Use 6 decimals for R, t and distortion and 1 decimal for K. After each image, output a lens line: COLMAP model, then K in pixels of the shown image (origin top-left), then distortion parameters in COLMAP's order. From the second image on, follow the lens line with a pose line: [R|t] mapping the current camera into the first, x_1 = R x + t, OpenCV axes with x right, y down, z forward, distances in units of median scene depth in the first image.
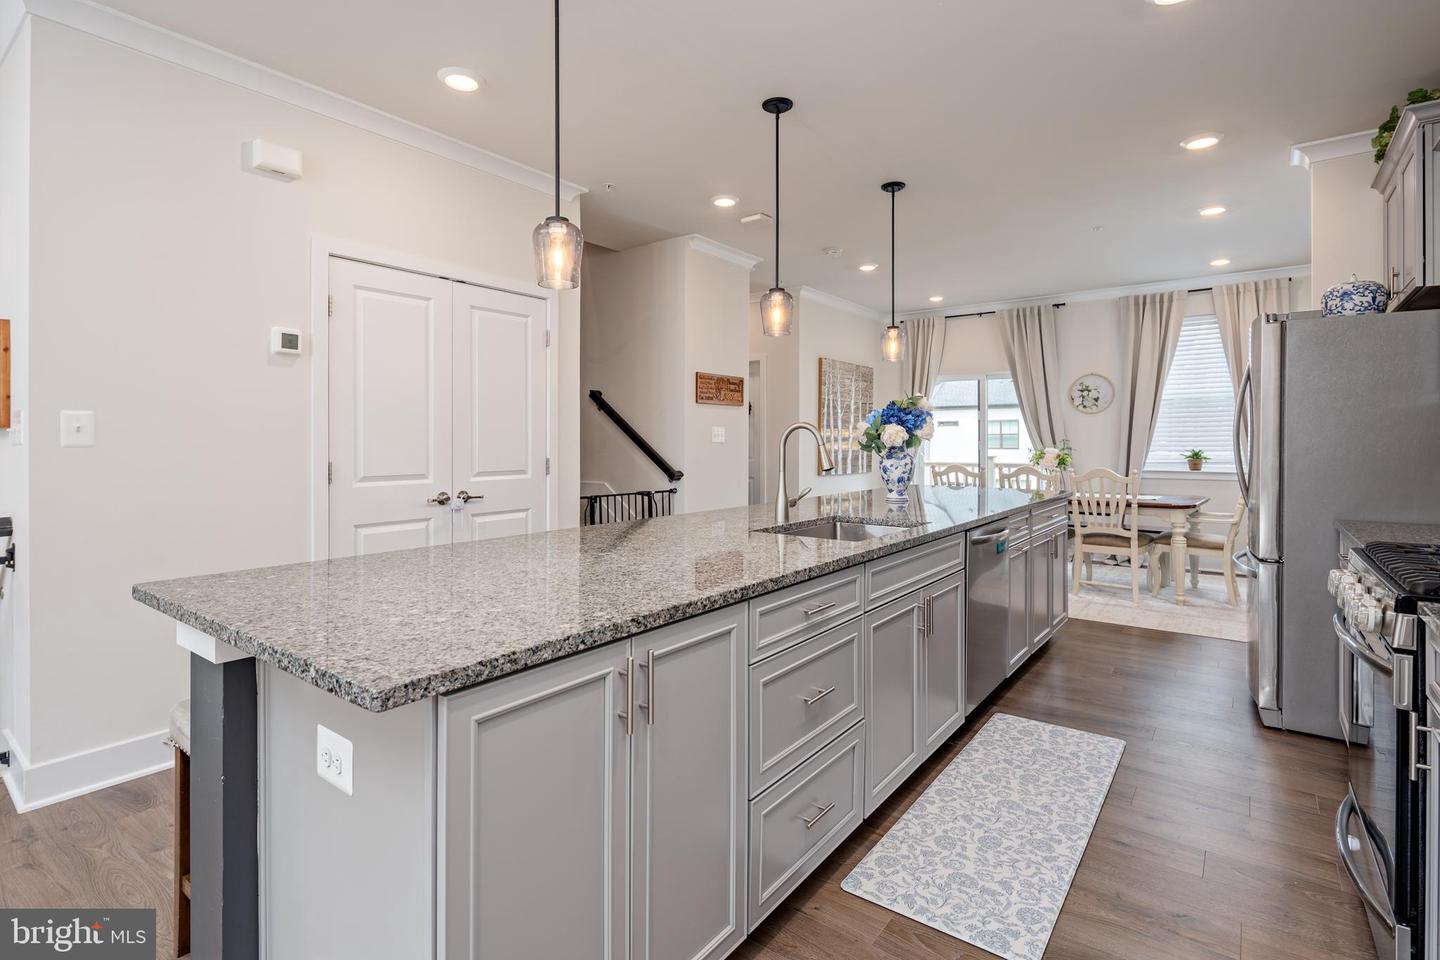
lens RADIAL K [[700.9, 0, 705.8], [0, 700.9, 447.1], [0, 0, 1]] dist [-0.000171, -0.003501]
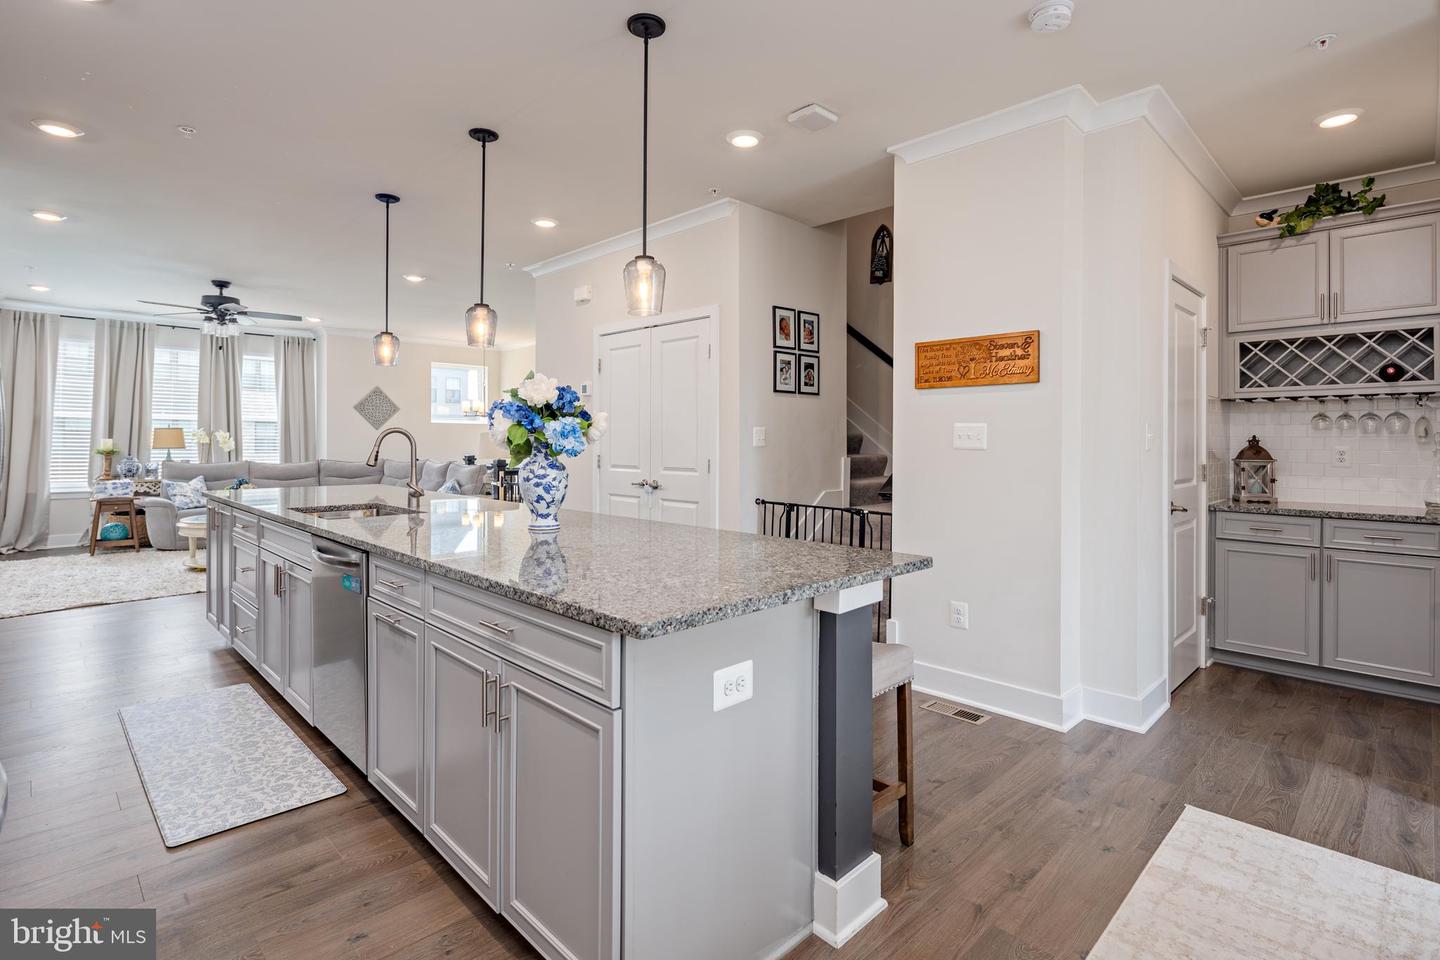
lens RADIAL K [[700.9, 0, 708.0], [0, 700.9, 429.6], [0, 0, 1]] dist [-0.000171, -0.003501]
pose [[-0.136363, -0.021443, -0.990427, 1.235968], [-0.017988, 0.999654, -0.019167, -0.013011], [0.990496, 0.015202, -0.136701, 1.626057]]
